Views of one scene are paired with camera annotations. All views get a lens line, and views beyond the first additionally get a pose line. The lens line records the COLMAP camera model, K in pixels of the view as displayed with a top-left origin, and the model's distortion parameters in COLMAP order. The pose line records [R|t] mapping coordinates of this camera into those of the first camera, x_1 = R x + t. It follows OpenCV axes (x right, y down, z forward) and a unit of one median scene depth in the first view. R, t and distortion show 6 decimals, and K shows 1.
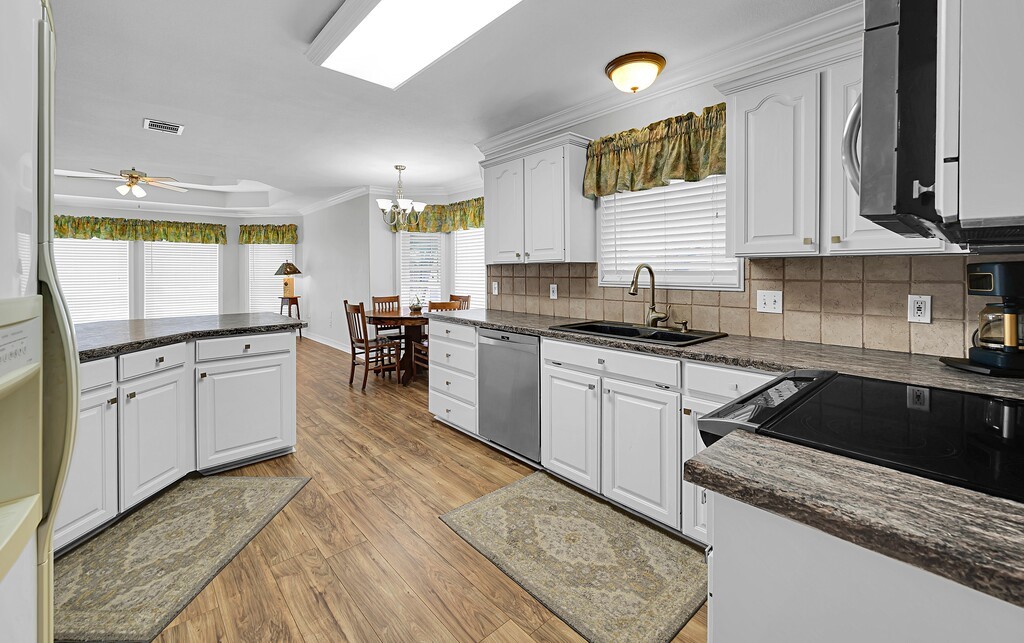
lens RADIAL K [[417.1, 0, 508.1], [0, 417.1, 273.8], [0, 0, 1]] dist [-0.012344, 0.000355]
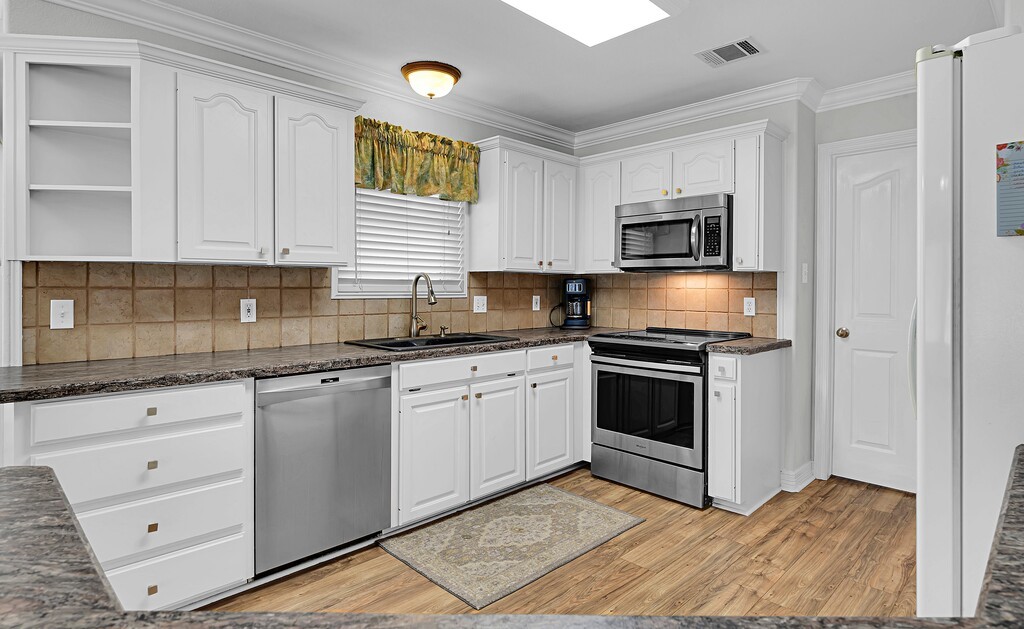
lens RADIAL K [[530.7, 0, 537.4], [0, 530.7, 290.8], [0, 0, 1]] dist [-0.026315, 0.003558]
pose [[-0.072042, -0.009056, 0.997360, -0.822629], [-0.000549, 0.999959, 0.009040, 0.005990], [-0.997401, 0.000103, -0.072044, 0.717087]]
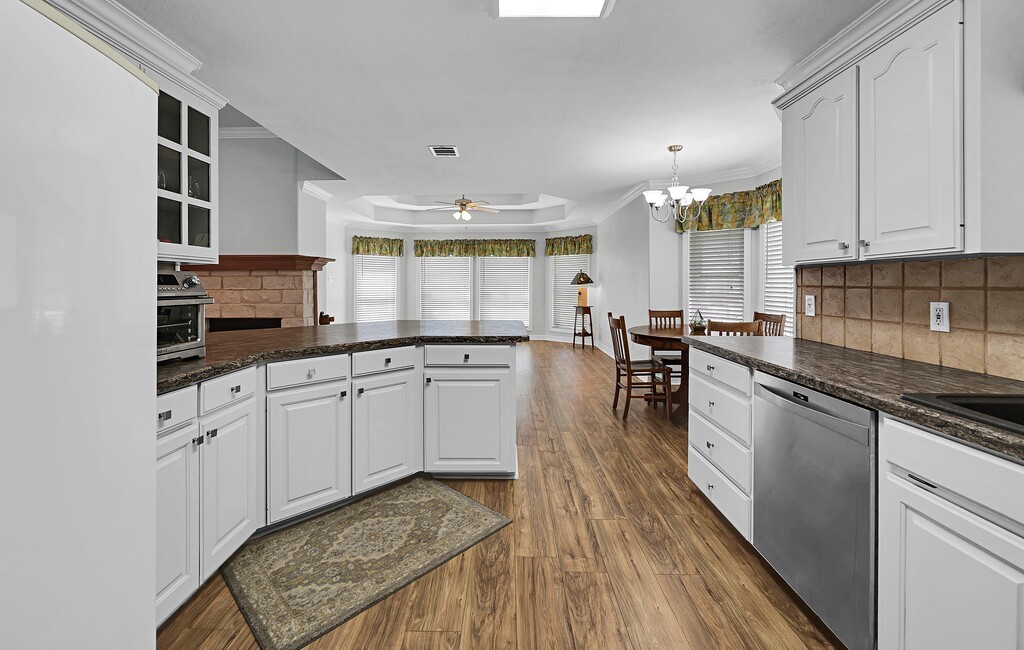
lens RADIAL K [[420.3, 0, 500.2], [0, 420.3, 286.9], [0, 0, 1]] dist [-0.001470, -0.001434]
pose [[0.727649, 0.008981, -0.685891, 0.080448], [-0.006016, 0.999959, 0.006711, 0.007835], [0.685923, -0.000757, 0.727673, 0.318483]]
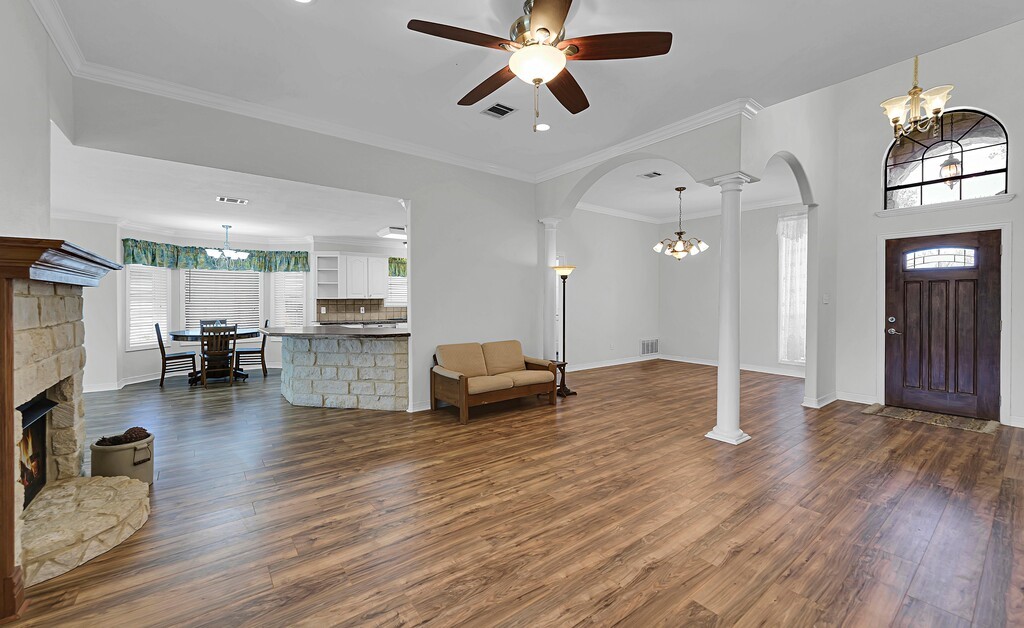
lens RADIAL K [[408.0, 0, 514.8], [0, 408.0, 305.8], [0, 0, 1]] dist [-0.002417, 0.000068]
pose [[0.065585, -0.009351, 0.997803, -2.587515], [0.003898, 0.999951, 0.009115, -0.002541], [-0.997839, 0.003291, 0.065618, -0.070799]]
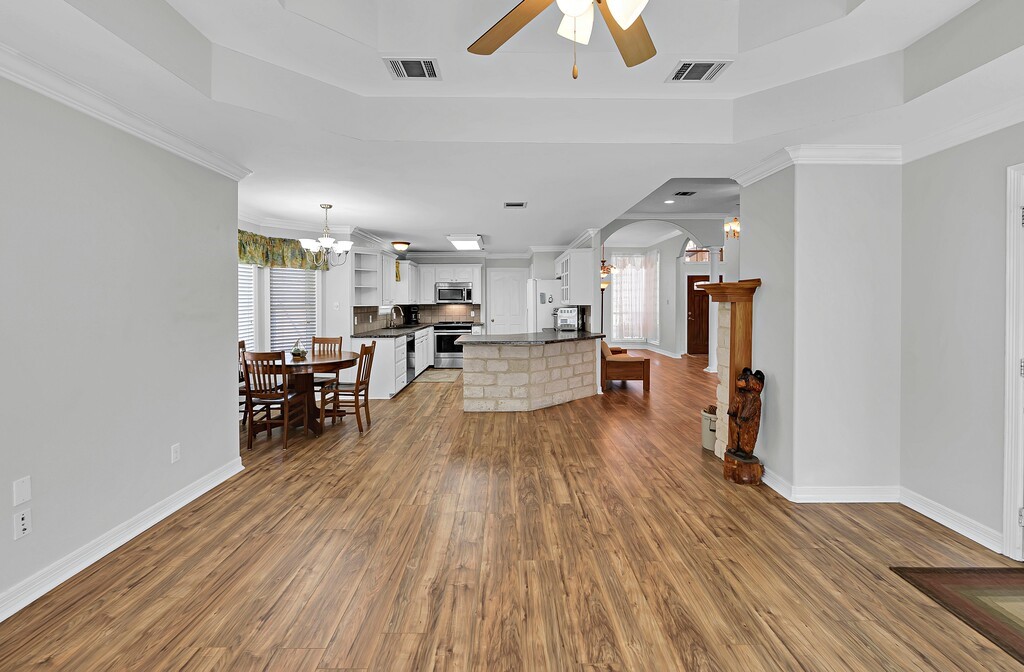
lens RADIAL K [[427.0, 0, 507.9], [0, 427.0, 310.4], [0, 0, 1]] dist [0.007616, 0.000102]
pose [[-0.747041, -0.011077, 0.664686, -2.082060], [0.007066, 0.999672, 0.024601, -0.055815], [-0.664740, 0.023075, -0.746718, 2.453298]]
